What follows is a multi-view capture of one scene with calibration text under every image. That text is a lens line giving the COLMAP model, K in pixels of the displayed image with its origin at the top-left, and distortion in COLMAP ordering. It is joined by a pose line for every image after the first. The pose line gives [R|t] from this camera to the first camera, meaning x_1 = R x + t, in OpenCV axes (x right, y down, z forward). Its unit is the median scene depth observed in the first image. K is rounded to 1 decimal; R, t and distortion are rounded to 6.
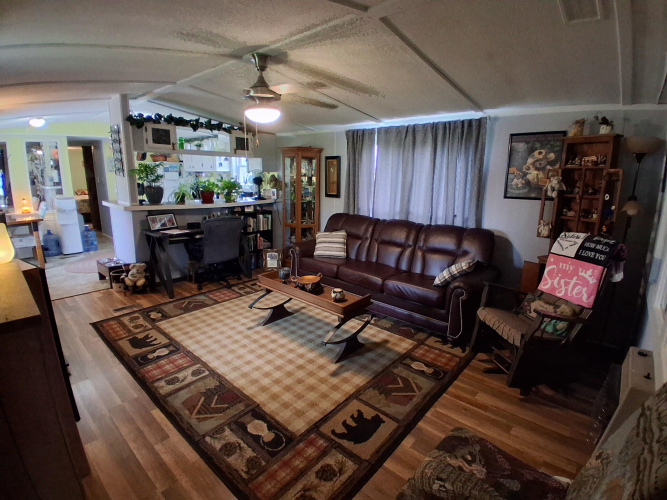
lens RADIAL K [[328.8, 0, 339.1], [0, 328.8, 248.5], [0, 0, 1]] dist [-0.016666, -0.000660]
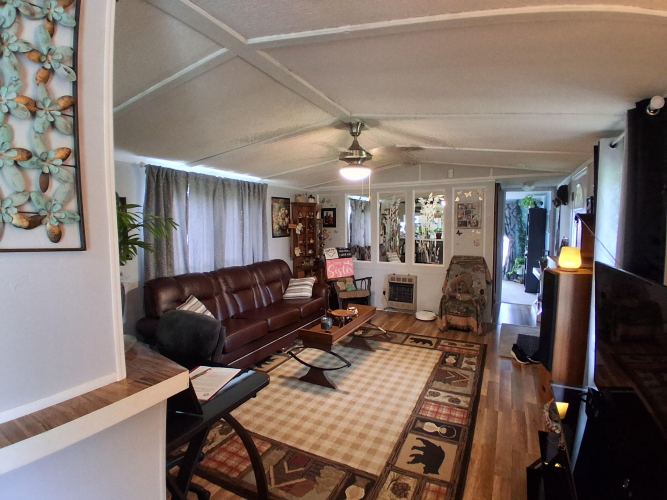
lens RADIAL K [[328.8, 0, 339.1], [0, 328.8, 247.6], [0, 0, 1]] dist [-0.016666, -0.000660]
pose [[-0.244041, -0.080495, 0.966418, -1.303945], [0.223965, 0.964930, 0.136927, -0.312782], [-0.943549, 0.249859, -0.217454, 1.327223]]
